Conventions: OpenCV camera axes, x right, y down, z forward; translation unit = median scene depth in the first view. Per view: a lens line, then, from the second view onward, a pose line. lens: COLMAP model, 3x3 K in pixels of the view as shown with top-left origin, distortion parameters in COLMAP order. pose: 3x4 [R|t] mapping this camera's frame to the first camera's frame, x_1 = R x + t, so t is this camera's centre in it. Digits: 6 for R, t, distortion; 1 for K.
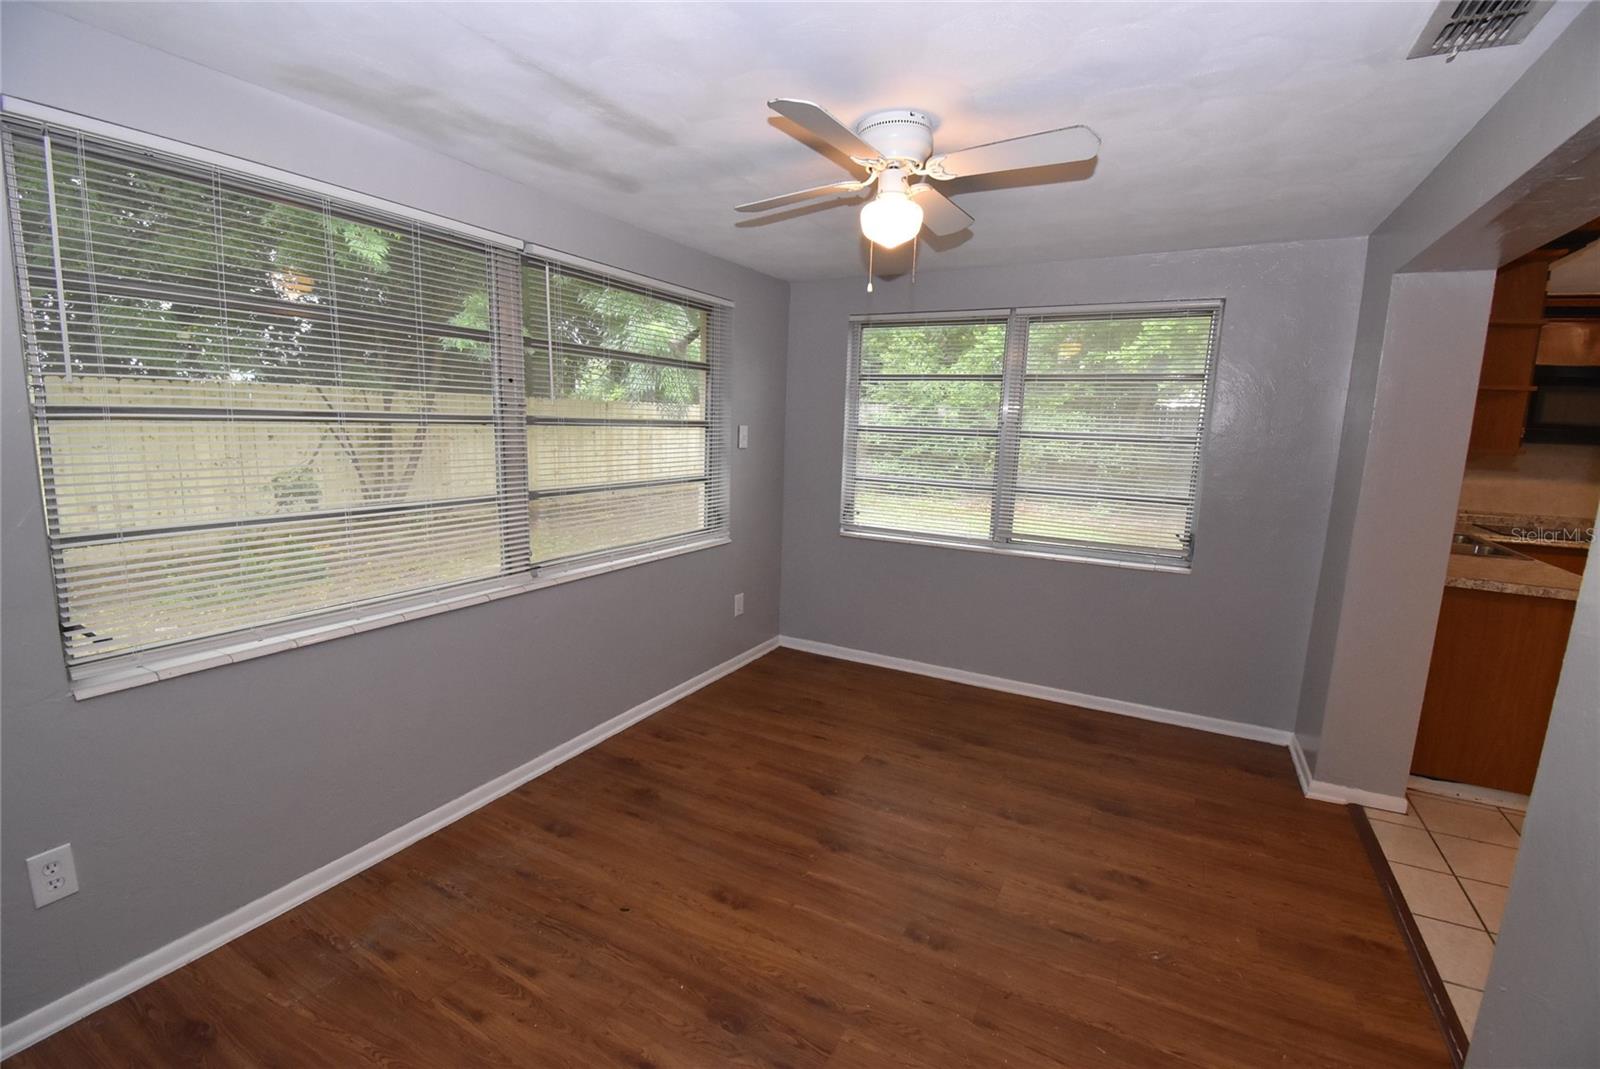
lens RADIAL K [[697.7, 0, 800.0], [0, 697.7, 534.5], [0, 0, 1]] dist [0.017622, -0.026182]
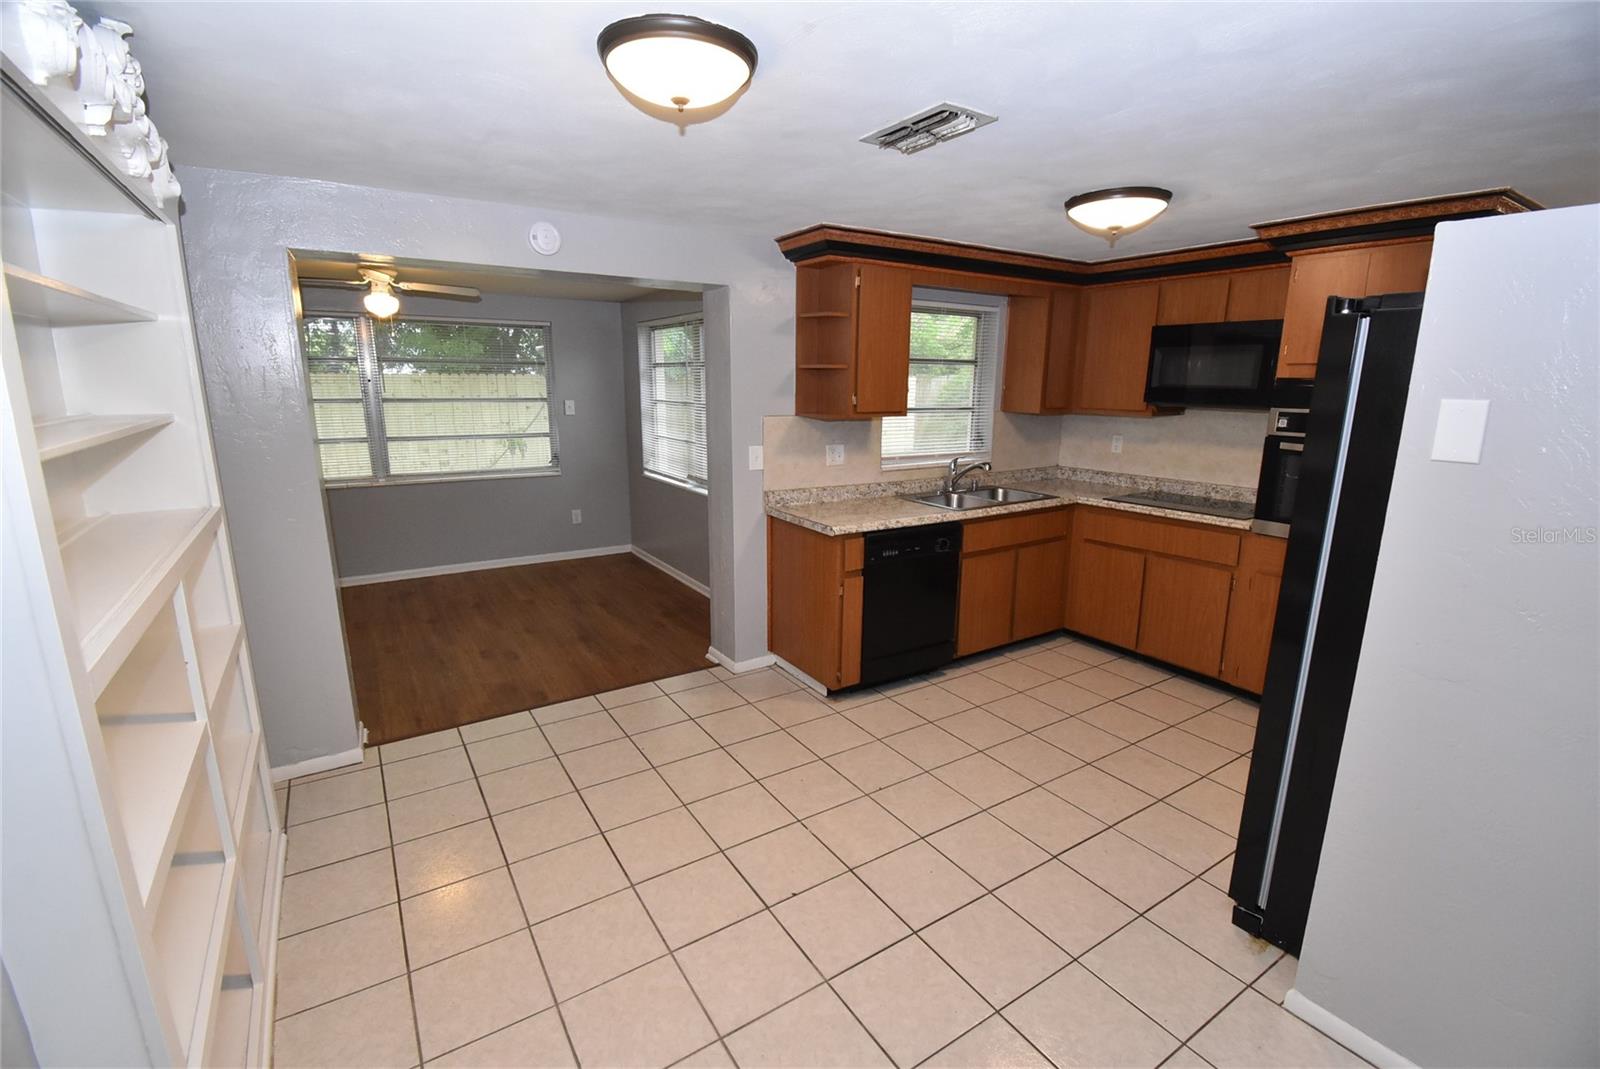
lens RADIAL K [[704.0, 0, 801.4], [0, 704.0, 536.6], [0, 0, 1]] dist [0.022921, -0.028138]
pose [[0.874934, 0.082421, -0.477176, 1.678856], [-0.058793, 0.996199, 0.064268, 0.022657], [0.480660, -0.028176, 0.876454, -0.196532]]
